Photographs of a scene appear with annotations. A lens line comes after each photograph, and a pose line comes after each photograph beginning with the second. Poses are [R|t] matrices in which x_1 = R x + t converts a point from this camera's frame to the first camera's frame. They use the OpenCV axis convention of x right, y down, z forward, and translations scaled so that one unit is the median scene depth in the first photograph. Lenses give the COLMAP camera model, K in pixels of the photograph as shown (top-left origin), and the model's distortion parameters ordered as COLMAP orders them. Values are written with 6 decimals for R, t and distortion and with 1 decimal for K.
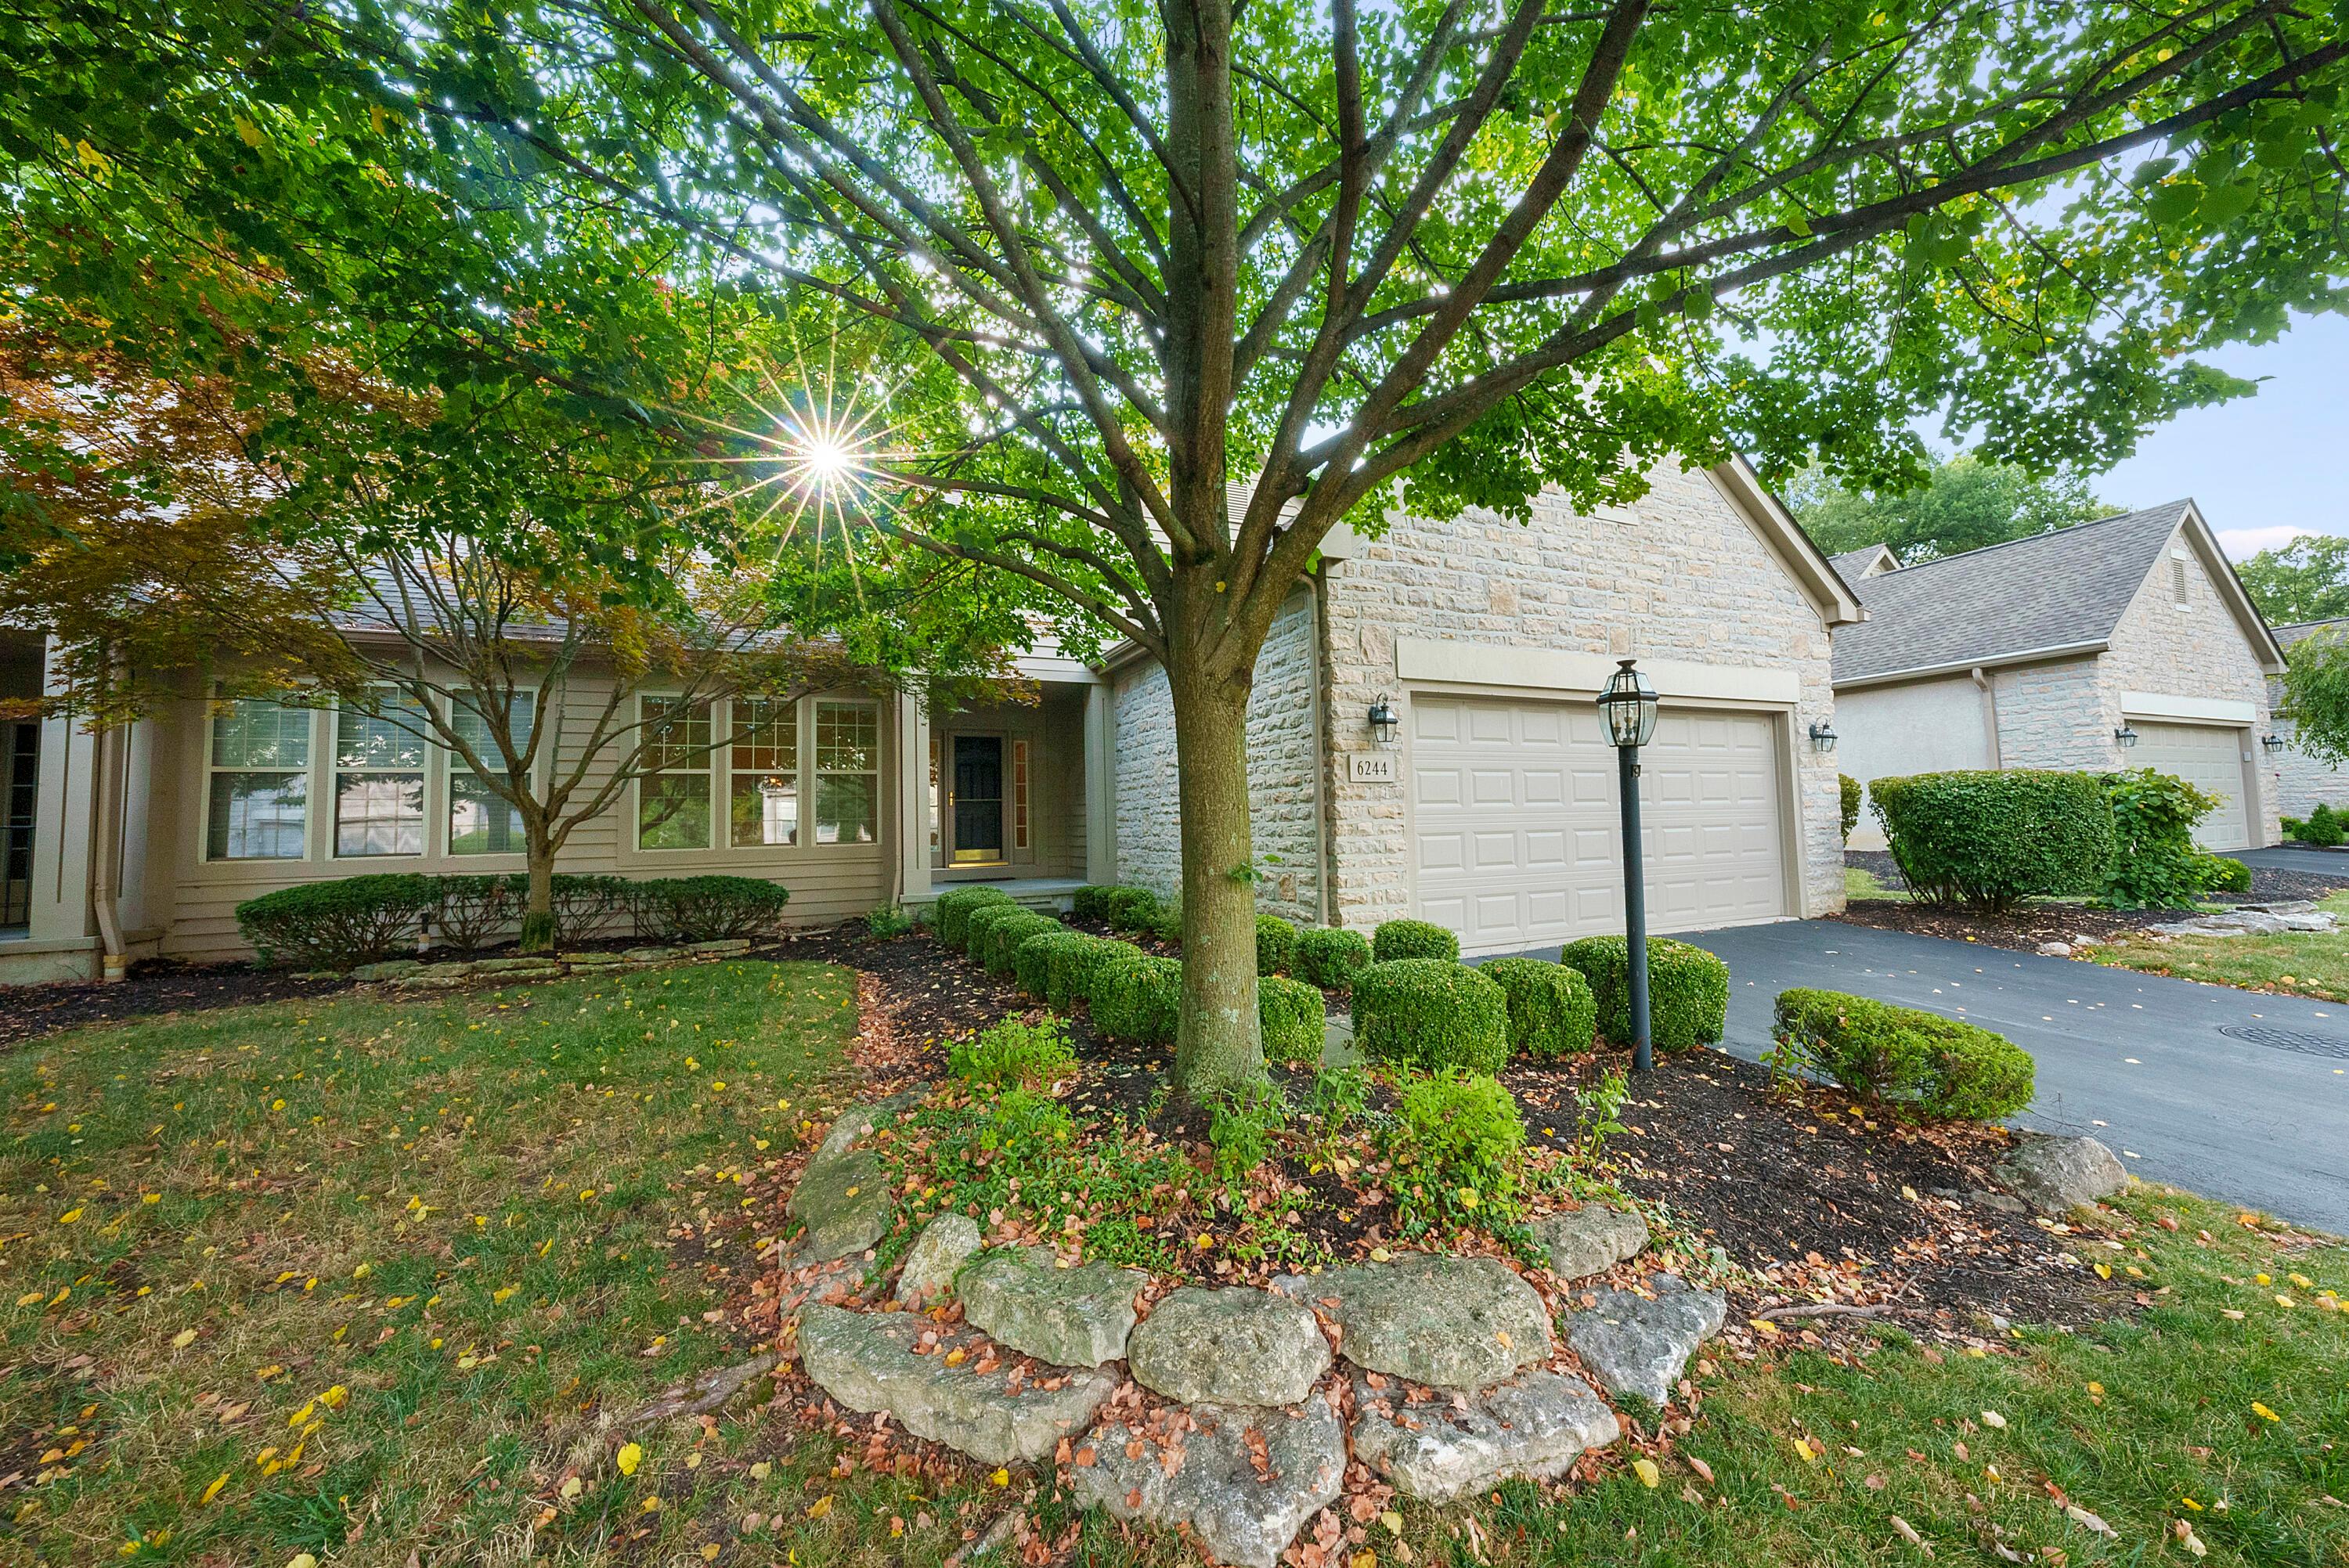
lens RADIAL K [[848.0, 0, 1173.7], [0, 848.0, 773.0], [0, 0, 1]] dist [-0.006006, 0.000010]
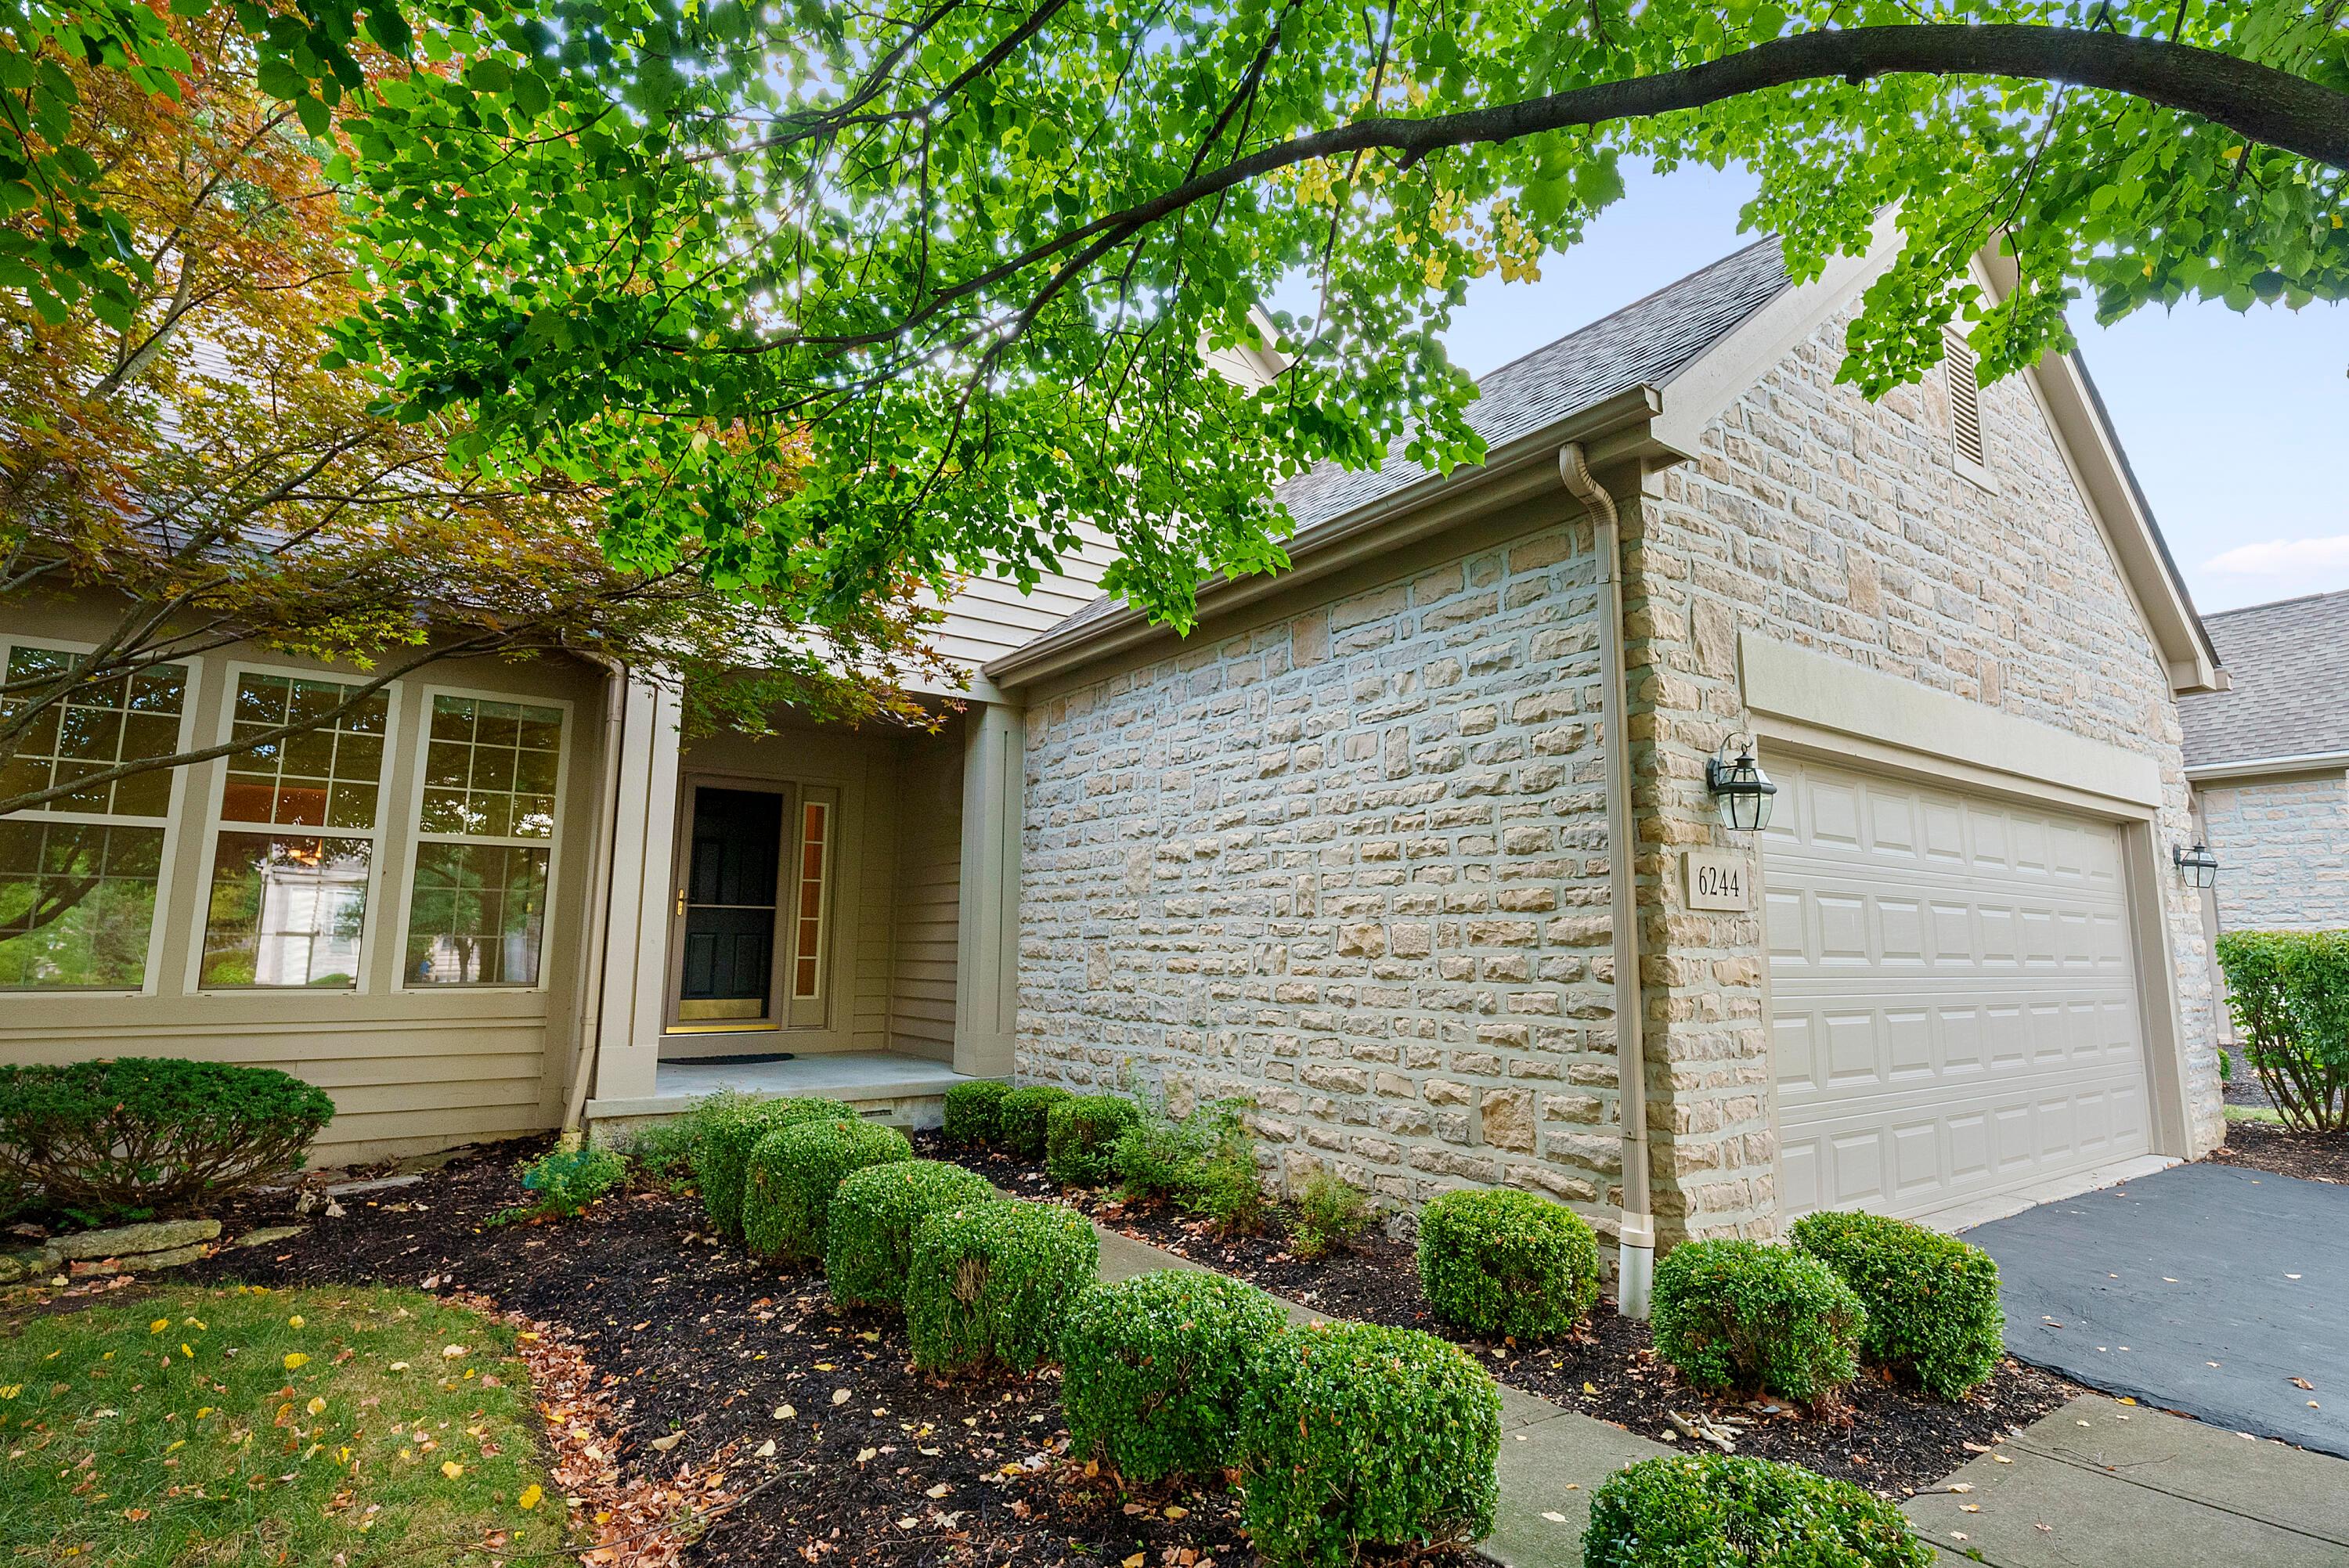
lens RADIAL K [[1174.7, 0, 1180.3], [0, 1174.7, 771.8], [0, 0, 1]] dist [0.001069, -0.000003]
pose [[0.976849, 0.064091, 0.204103, -0.187768], [-0.045243, 0.994380, -0.095716, 0.008899], [-0.209091, 0.084266, 0.974259, 0.346096]]
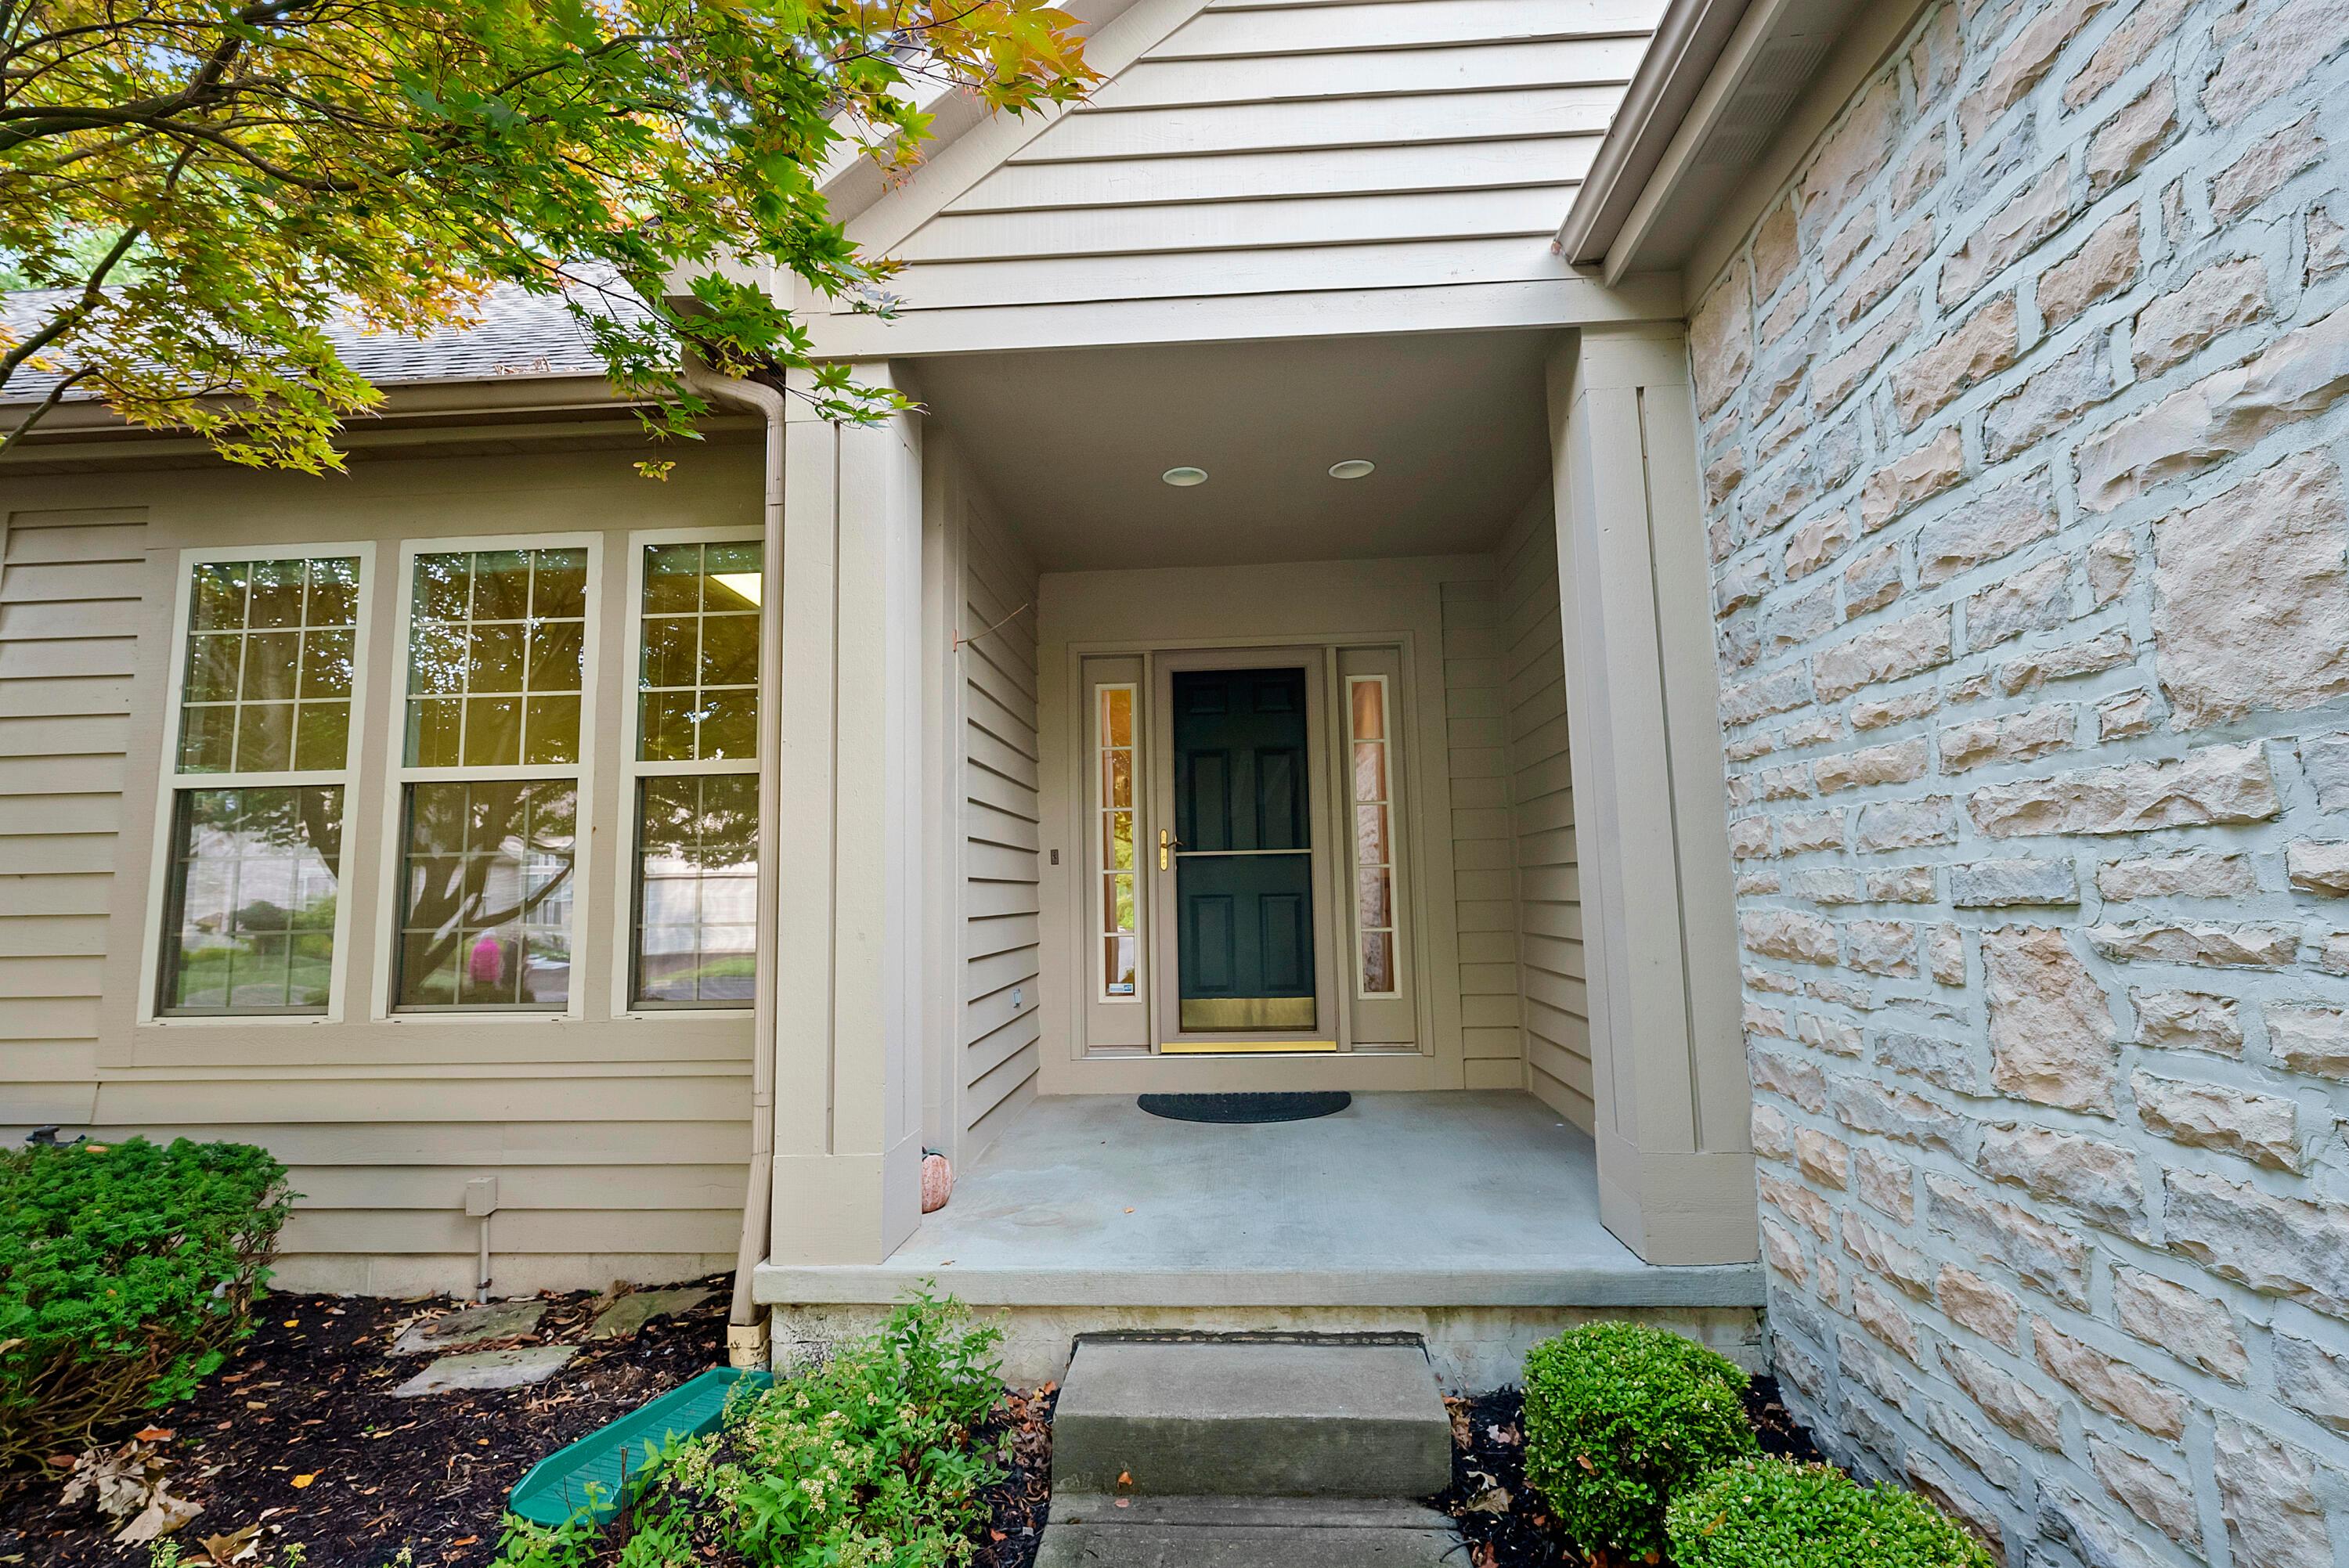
lens RADIAL K [[1067.7, 0, 1178.7], [0, 1067.7, 768.4], [0, 0, 1]] dist [0.004875, 0.000435]
pose [[0.893544, -0.047120, -0.446497, -0.108215], [0.028223, 0.998406, -0.048882, 0.030542], [0.448088, 0.031077, 0.893449, 1.010969]]
